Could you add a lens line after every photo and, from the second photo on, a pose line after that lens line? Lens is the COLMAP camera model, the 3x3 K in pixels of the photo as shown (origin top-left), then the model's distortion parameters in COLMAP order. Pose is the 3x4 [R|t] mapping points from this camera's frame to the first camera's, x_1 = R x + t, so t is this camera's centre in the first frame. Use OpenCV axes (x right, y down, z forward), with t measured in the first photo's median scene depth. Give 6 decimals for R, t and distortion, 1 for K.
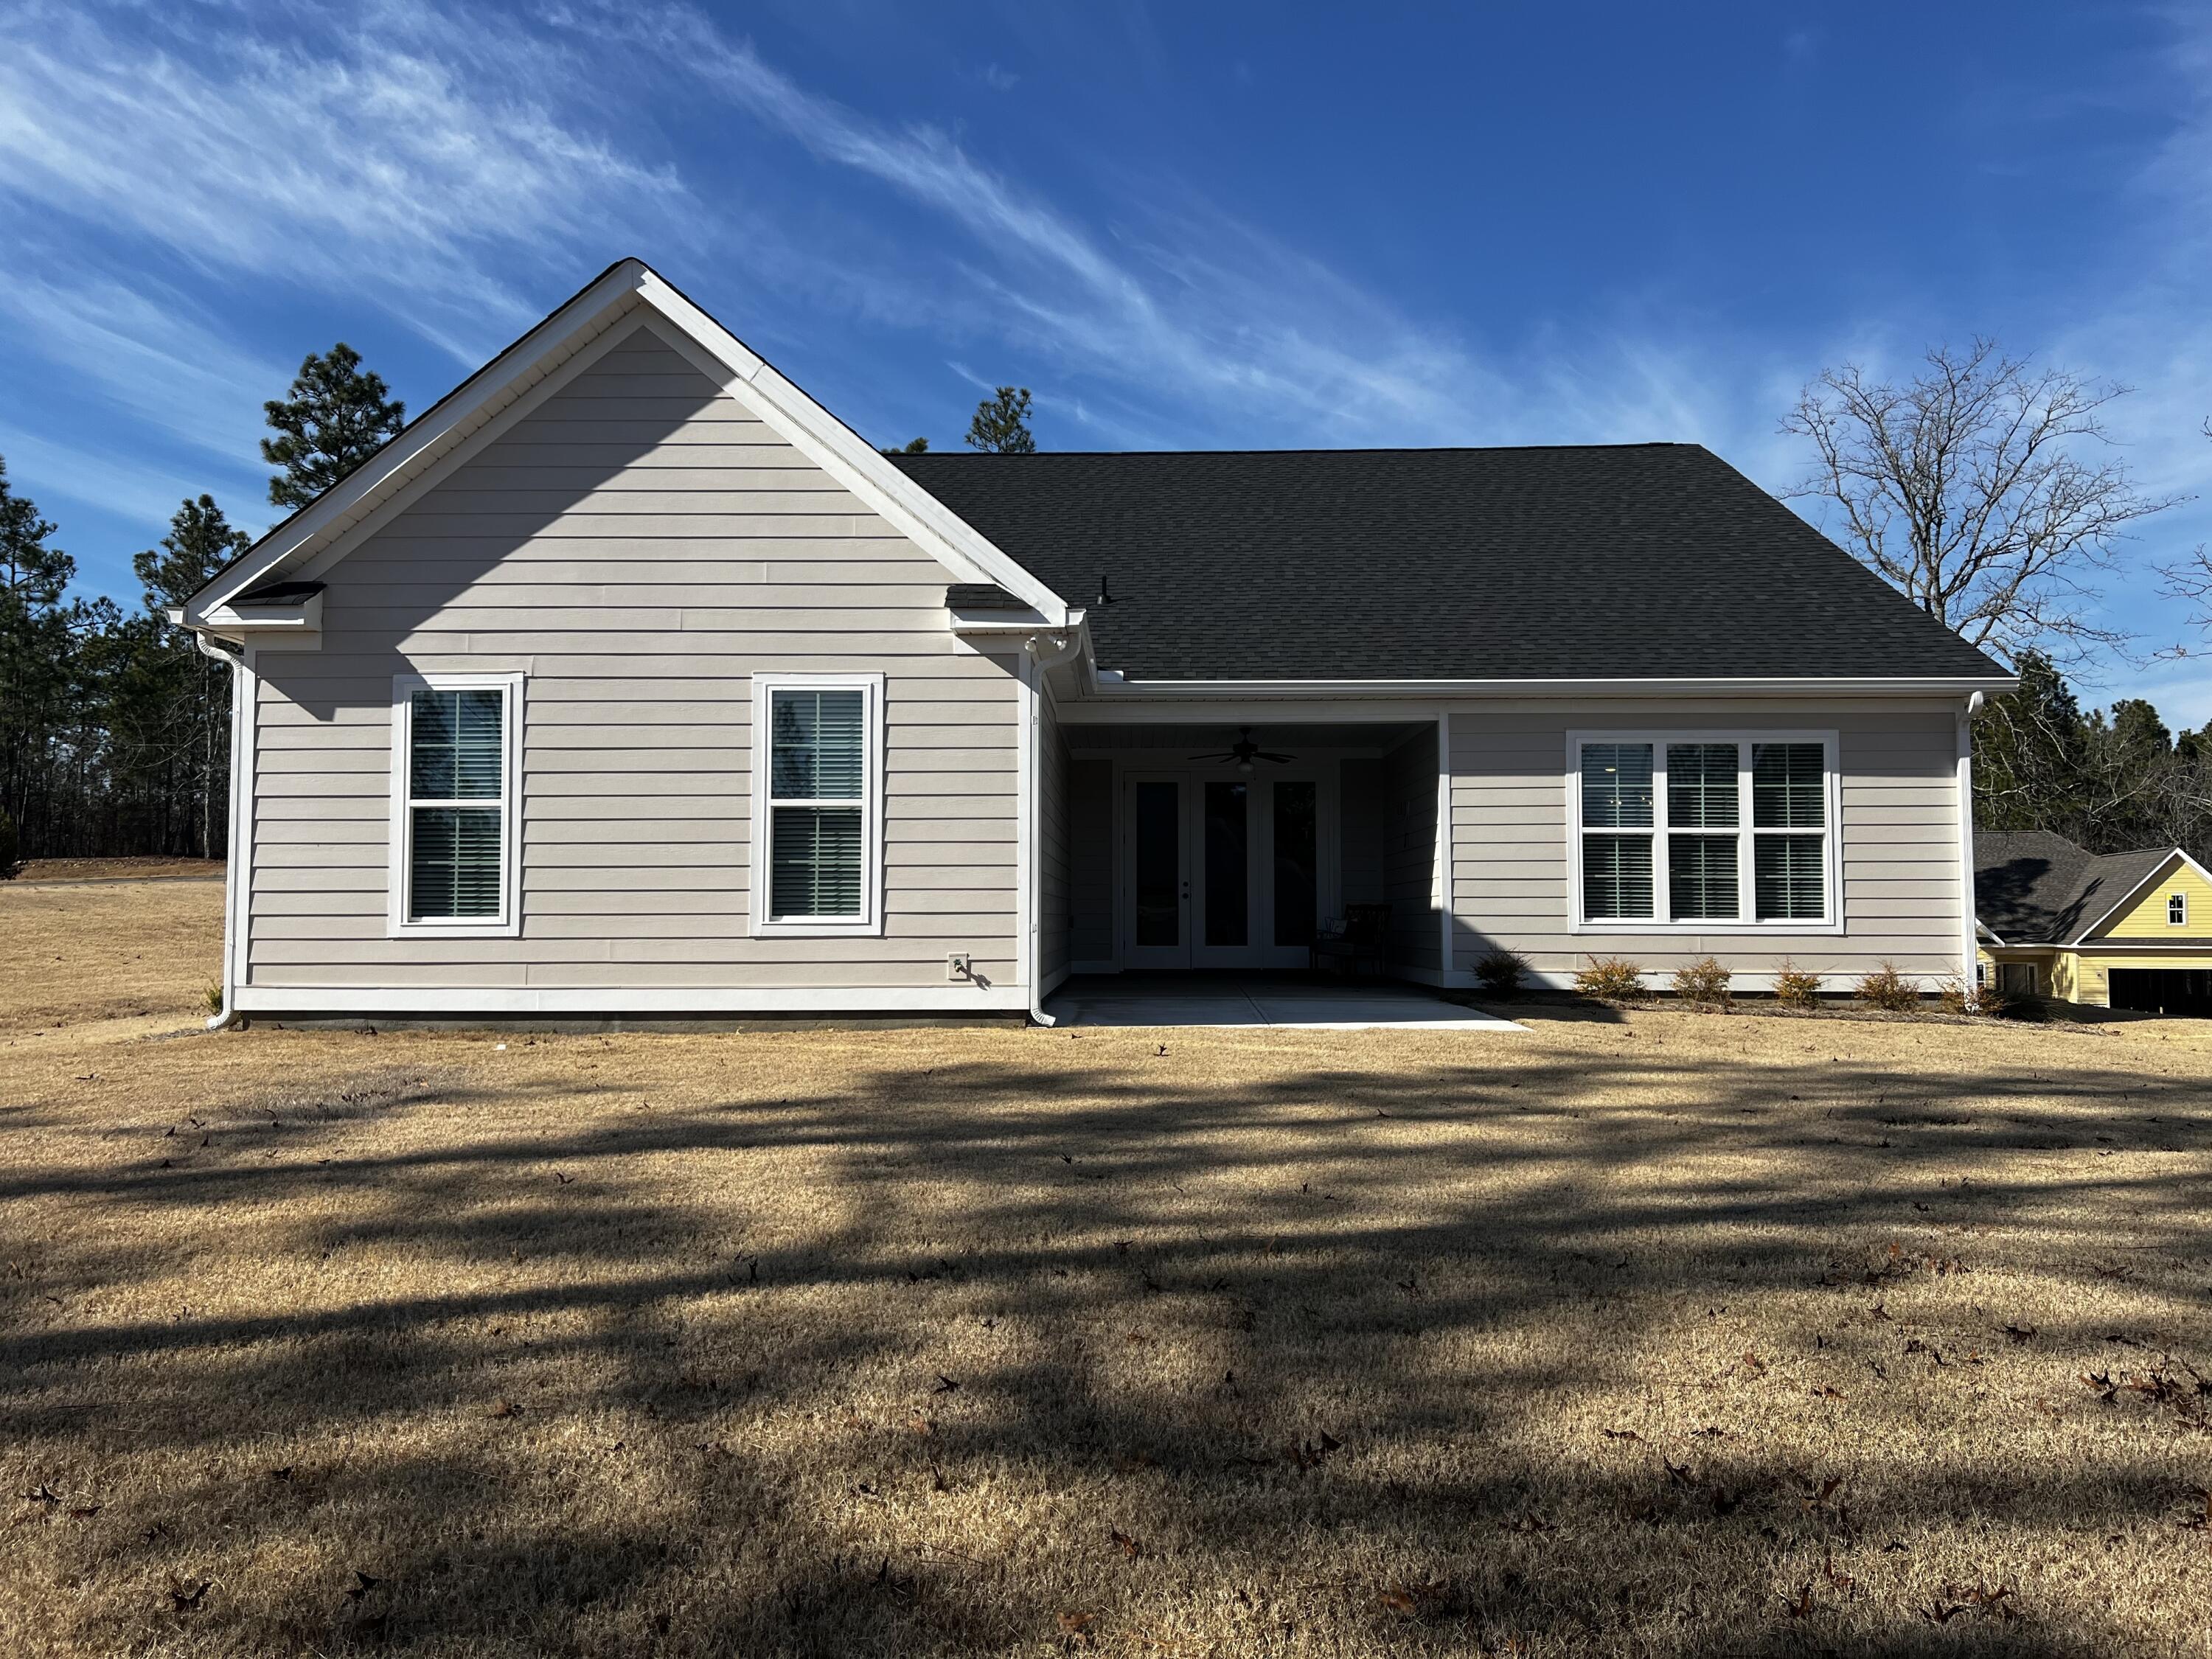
lens RADIAL K [[1663.0, 0, 1103.0], [0, 1663.0, 829.9], [0, 0, 1]] dist [0.071023, -0.058219]
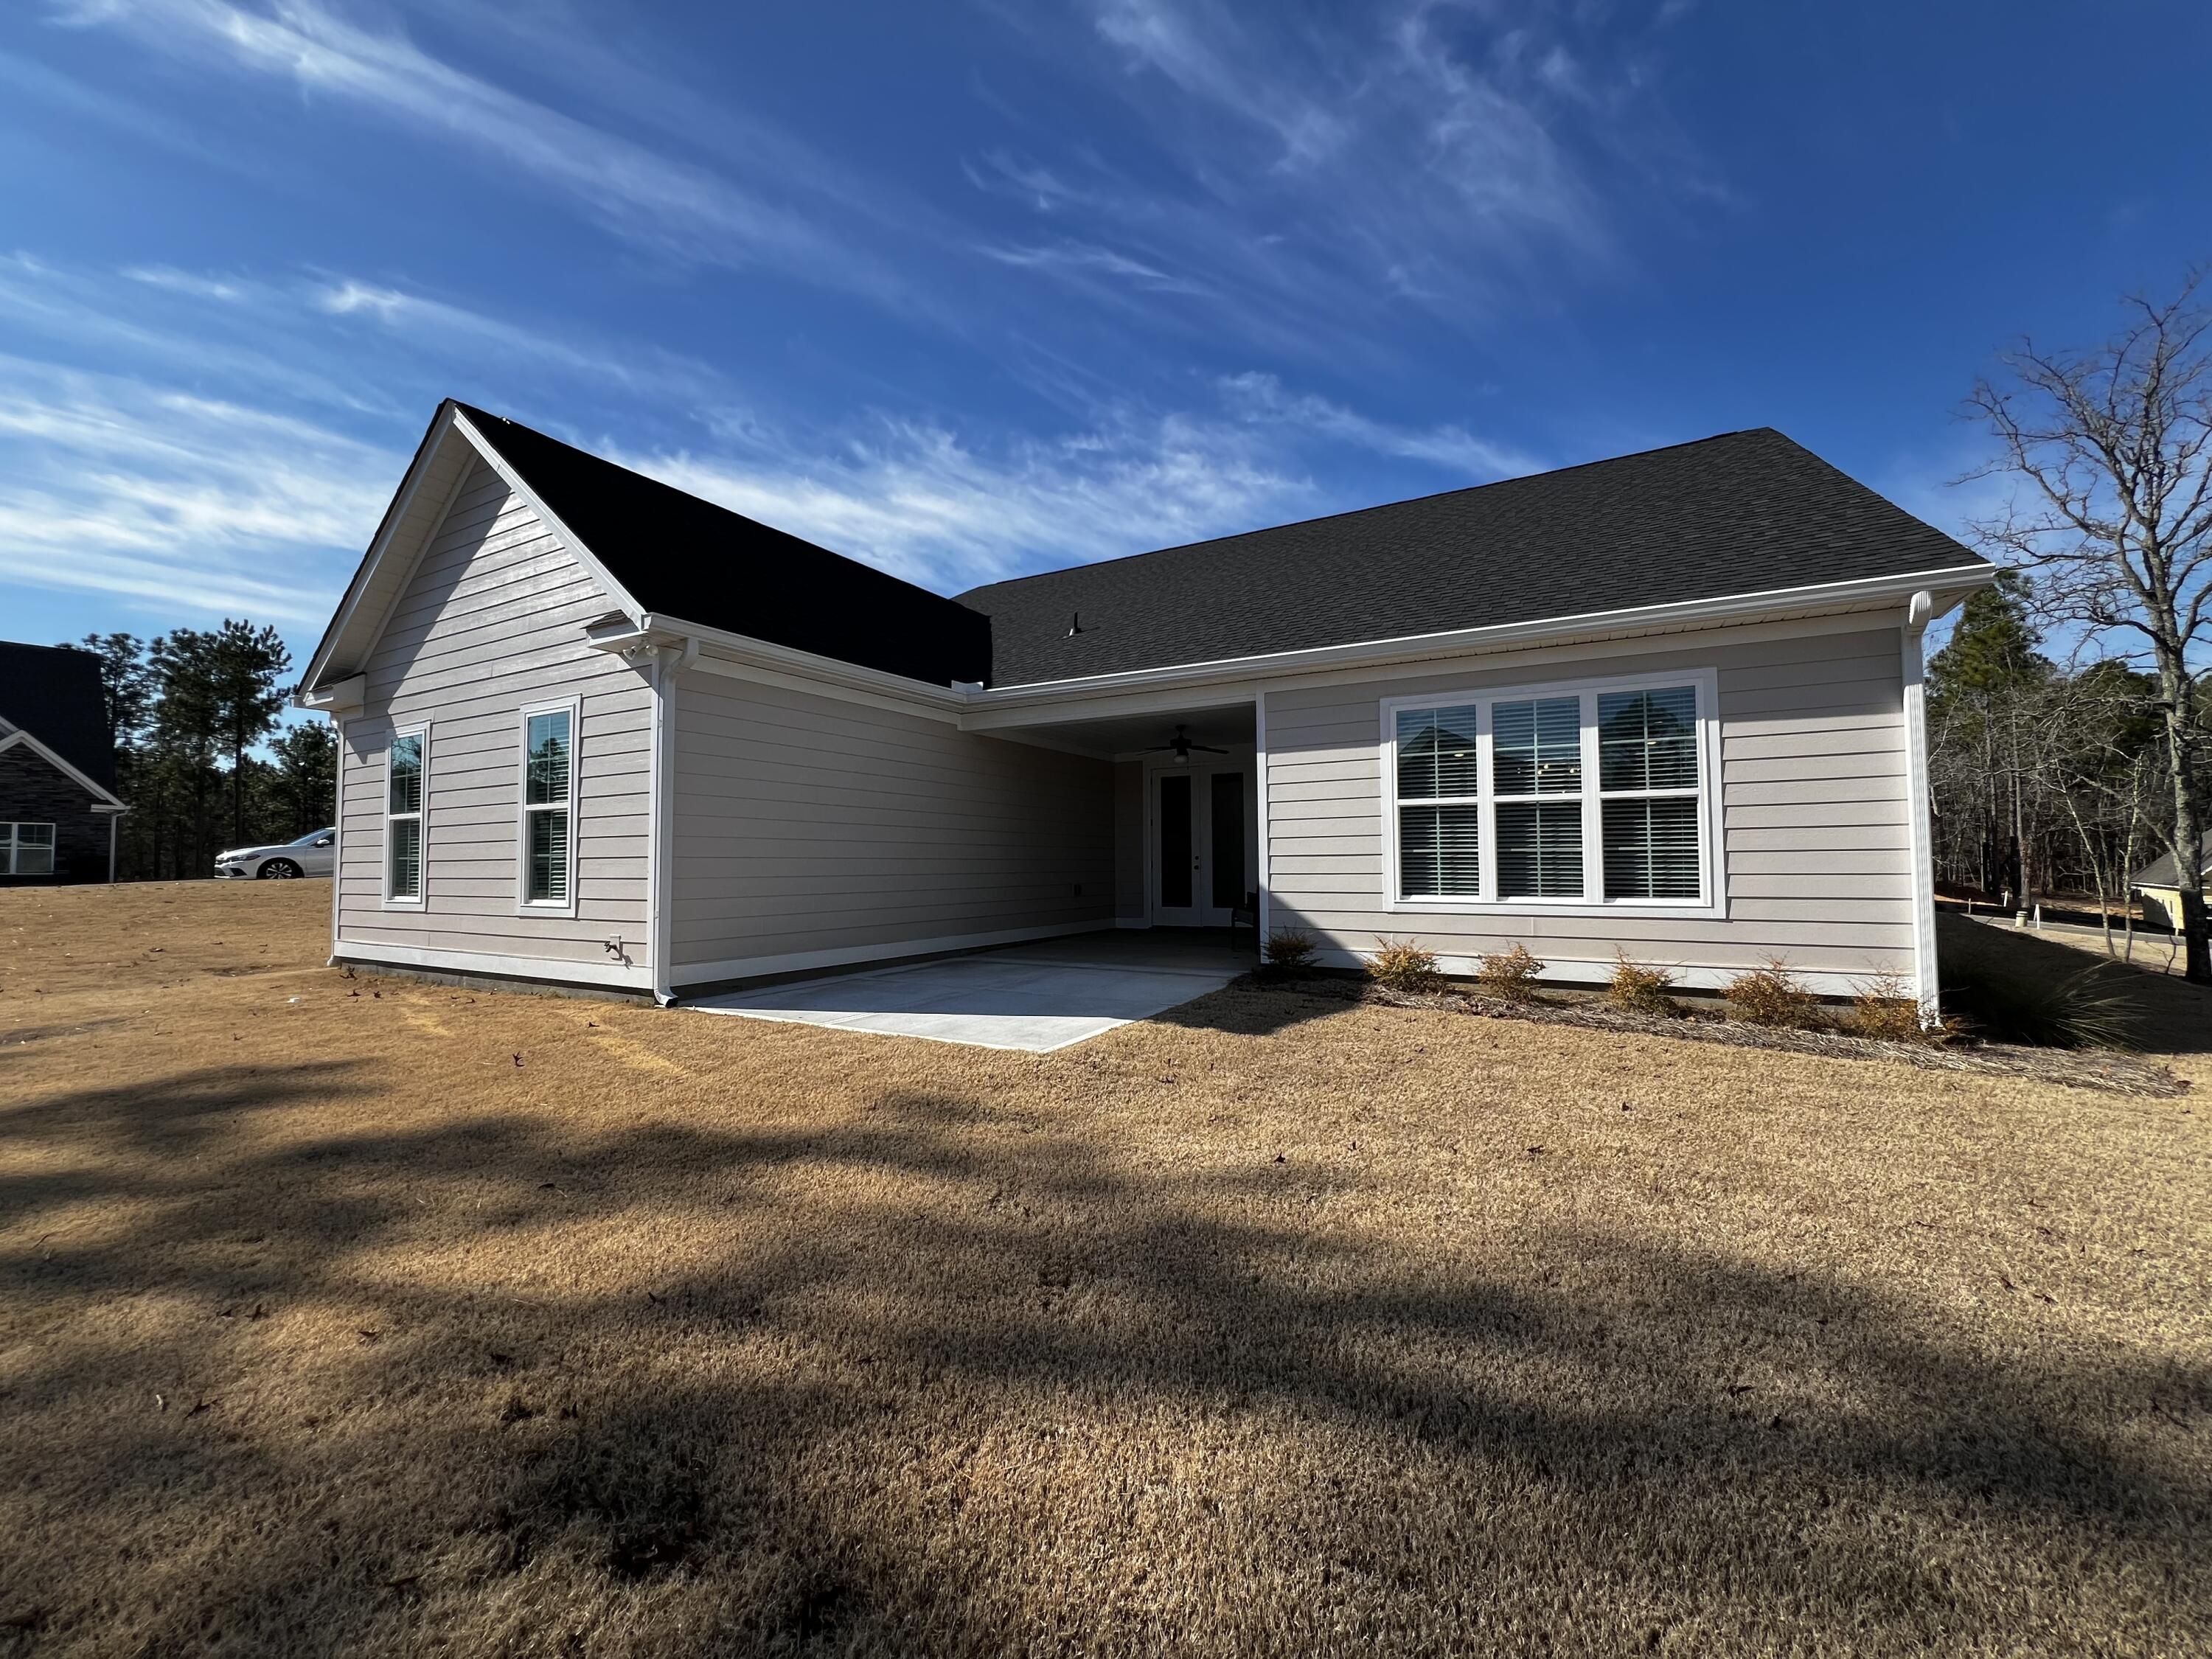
lens RADIAL K [[874.4, 0, 1111.2], [0, 874.4, 814.2], [0, 0, 1]] dist [-0.004567, -0.000126]
pose [[0.882707, -0.033469, -0.468731, 0.375624], [0.031484, 0.999431, -0.012071, 0.007702], [0.468868, -0.004102, 0.883259, 0.488703]]
